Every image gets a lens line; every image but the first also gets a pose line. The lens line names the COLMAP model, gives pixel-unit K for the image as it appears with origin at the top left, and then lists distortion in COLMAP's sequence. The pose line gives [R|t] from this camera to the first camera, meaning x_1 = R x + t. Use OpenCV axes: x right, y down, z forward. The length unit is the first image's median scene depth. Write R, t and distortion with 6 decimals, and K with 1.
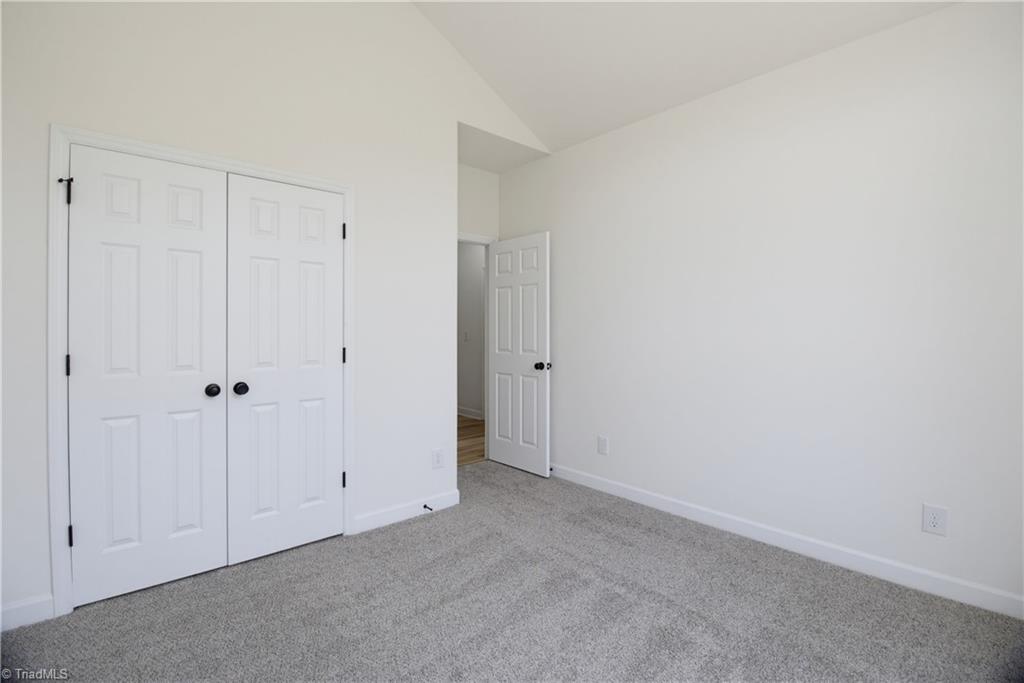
lens RADIAL K [[487.3, 0, 514.4], [0, 487.3, 333.0], [0, 0, 1]] dist [-0.002459, -0.001738]
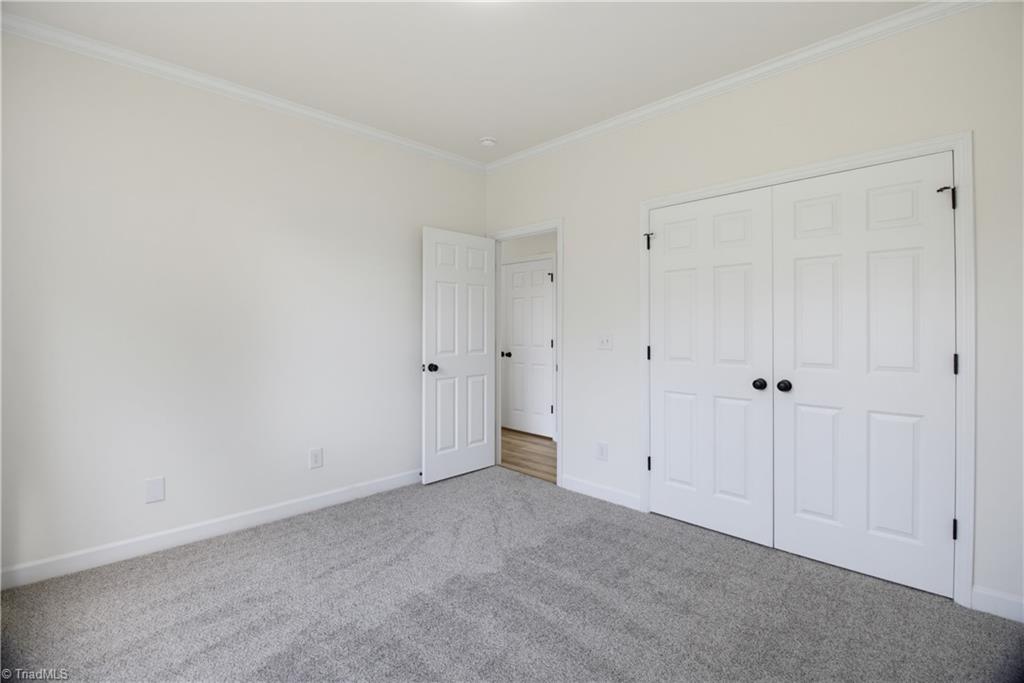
lens RADIAL K [[468.6, 0, 512.0], [0, 468.6, 341.5], [0, 0, 1]] dist [-0.000769, -0.000331]
pose [[0.072432, 0.018111, -0.997209, 0.424118], [0.002003, 0.999830, 0.018304, -0.002367], [0.997371, -0.003323, 0.072383, 0.358986]]
